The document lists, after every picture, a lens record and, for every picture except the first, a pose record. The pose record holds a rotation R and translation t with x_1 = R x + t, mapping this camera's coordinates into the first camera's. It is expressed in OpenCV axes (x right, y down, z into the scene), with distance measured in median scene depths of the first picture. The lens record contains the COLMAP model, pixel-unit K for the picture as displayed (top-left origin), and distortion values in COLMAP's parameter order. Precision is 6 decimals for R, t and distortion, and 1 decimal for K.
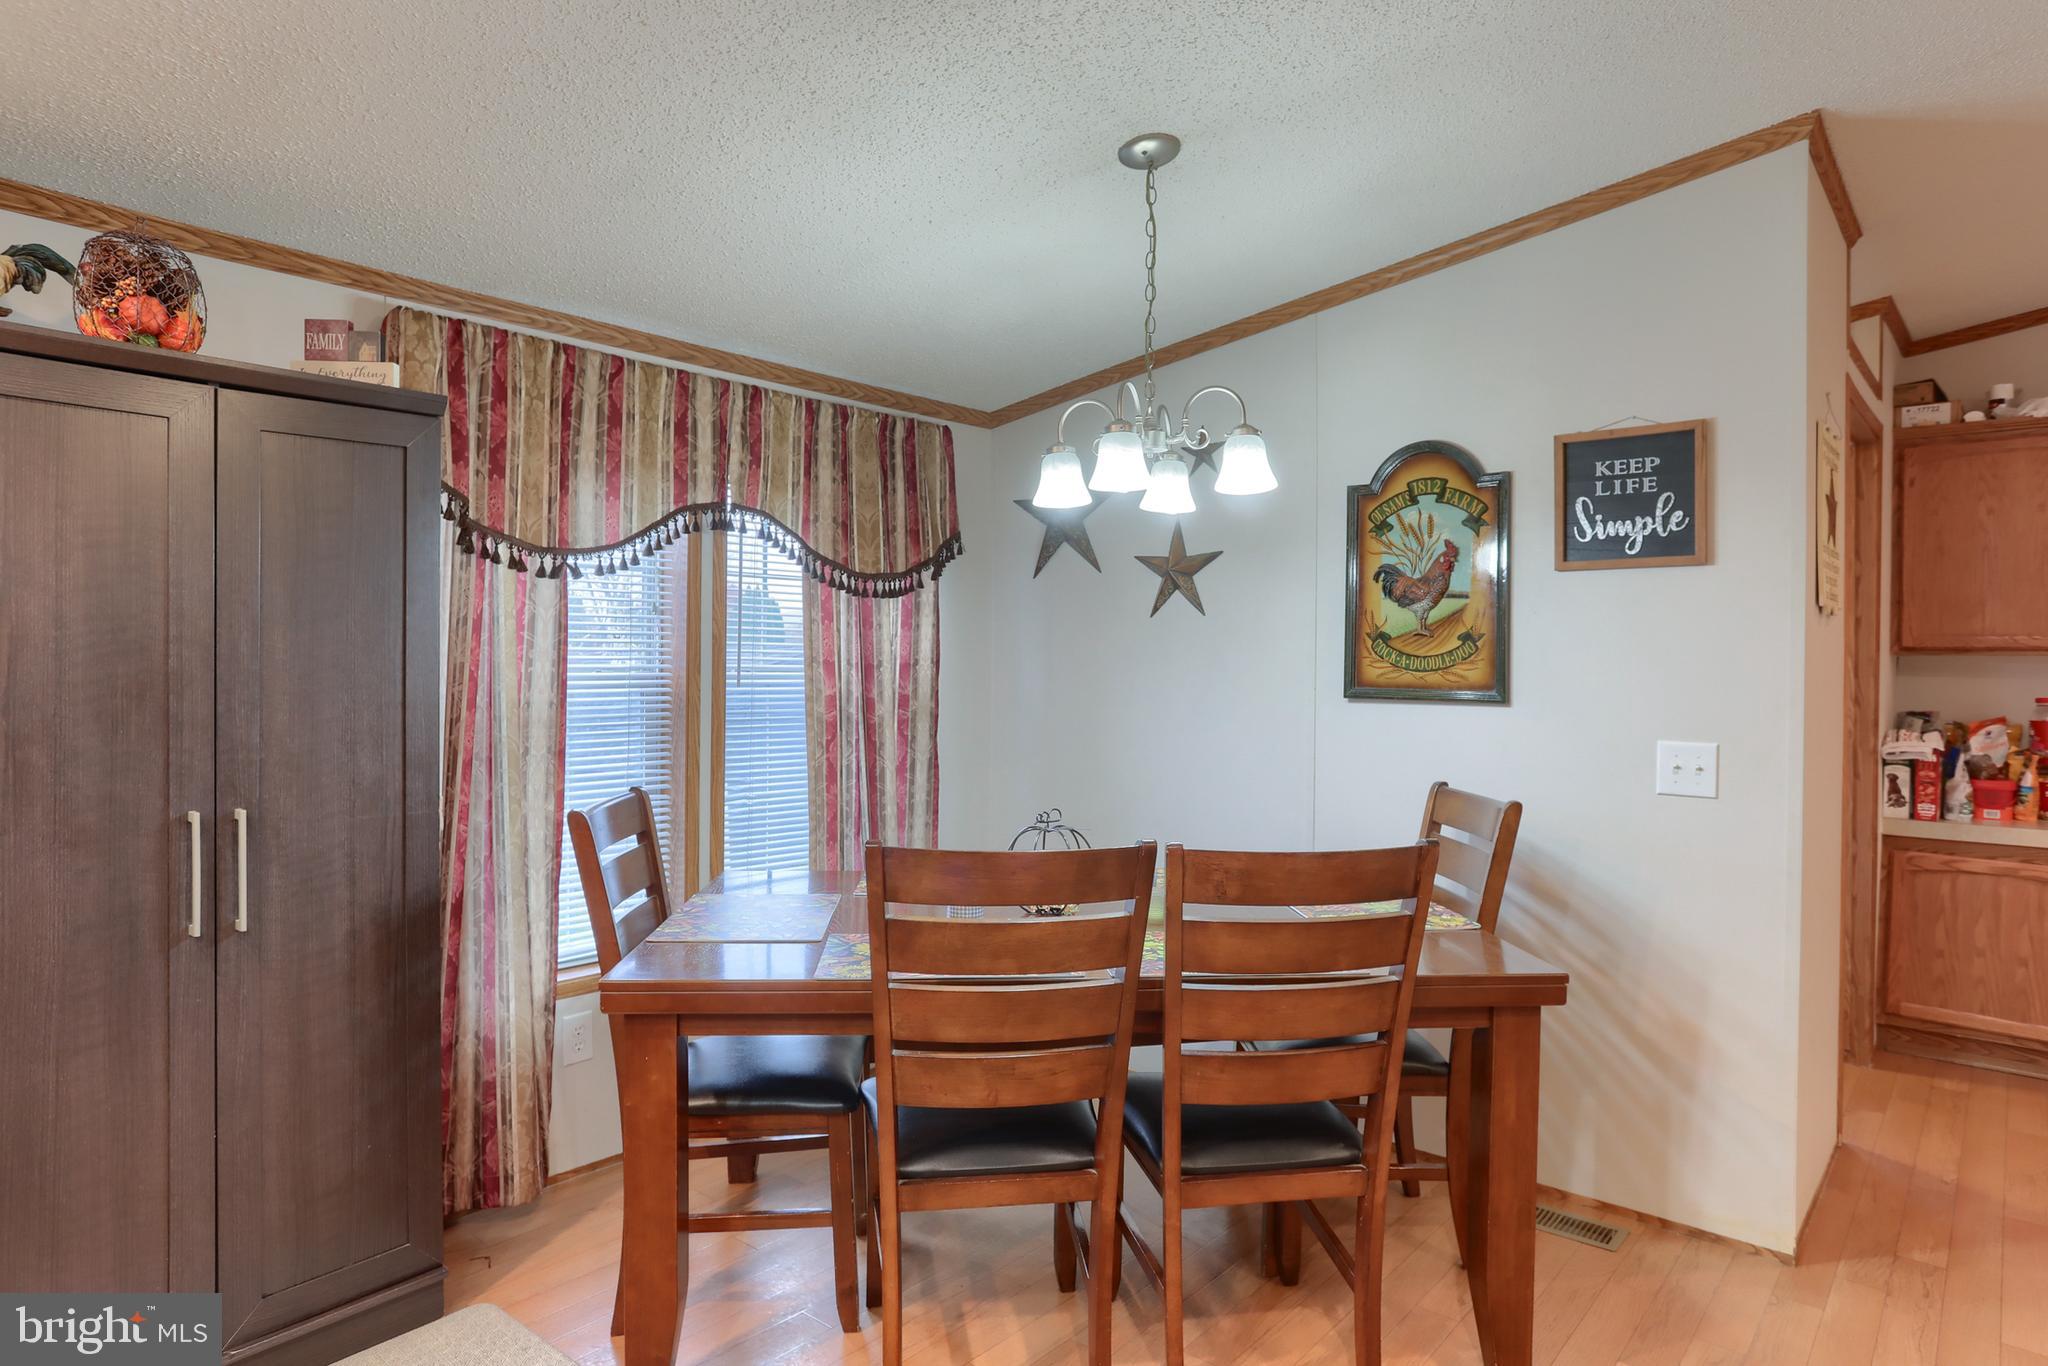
lens RADIAL K [[1226.5, 0, 1004.6], [0, 1226.5, 664.4], [0, 0, 1]] dist [-0.036359, 0.006533]
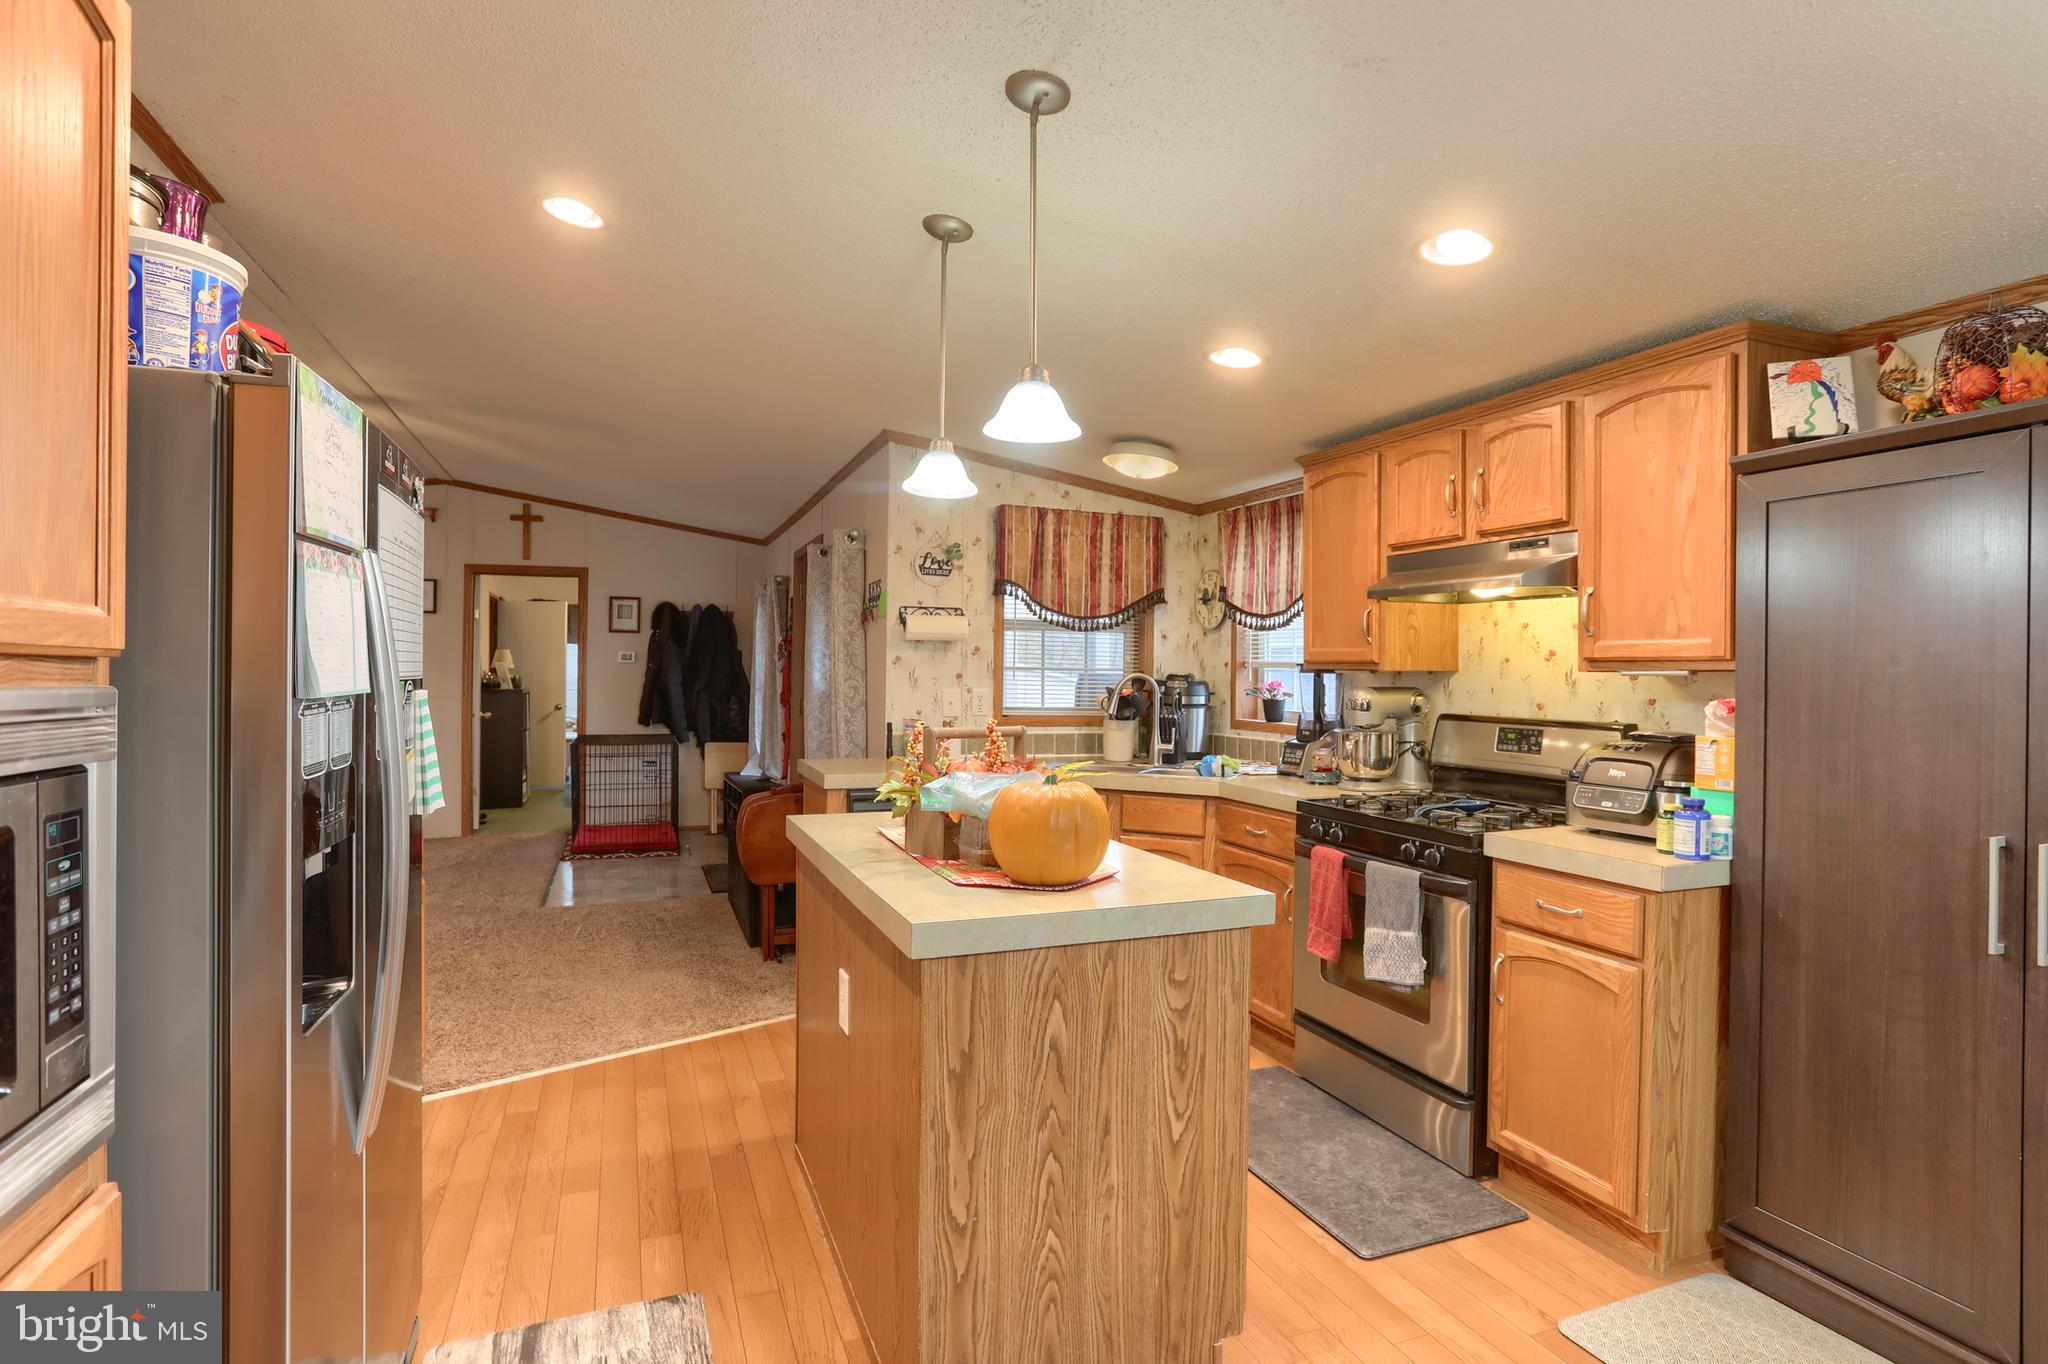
lens RADIAL K [[1043.0, 0, 1031.1], [0, 1043.0, 673.9], [0, 0, 1]] dist [-0.048838, 0.016612]
pose [[-0.471781, -0.011664, -0.881639, 0.317255], [-0.018075, 0.999830, -0.003555, -0.001397], [0.881530, 0.014258, -0.471912, 0.411442]]
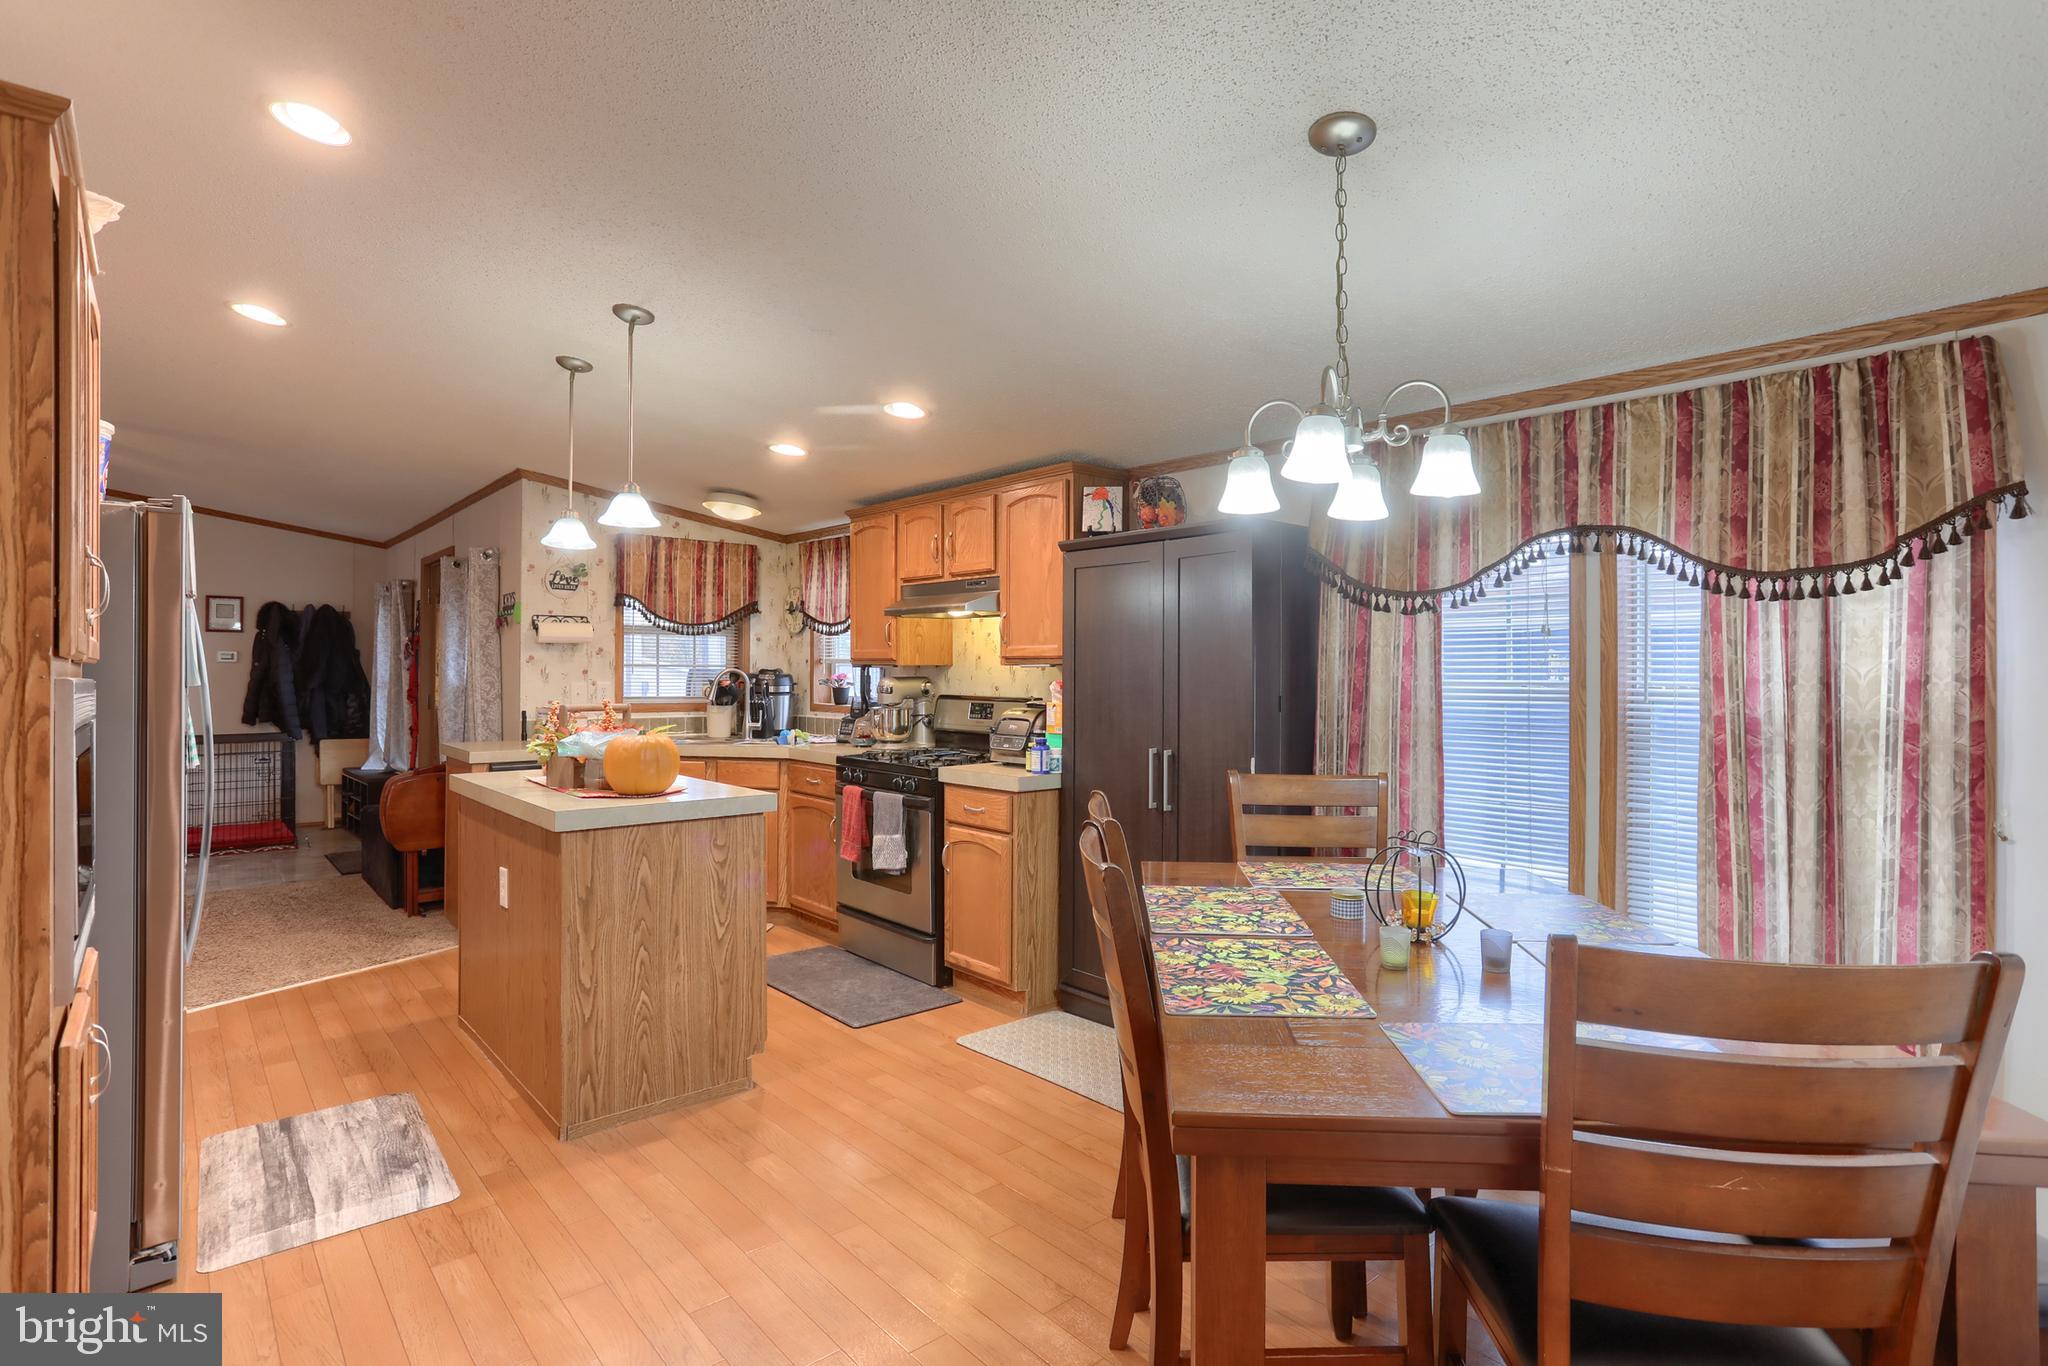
lens RADIAL K [[1017.5, 0, 1013.3], [0, 1017.5, 667.3], [0, 0, 1]] dist [-0.046708, 0.025460]
pose [[-0.160649, -0.011139, -0.986949, 0.677116], [-0.008397, 0.999916, -0.009919, 0.001465], [0.986976, 0.006694, -0.160729, 0.642004]]
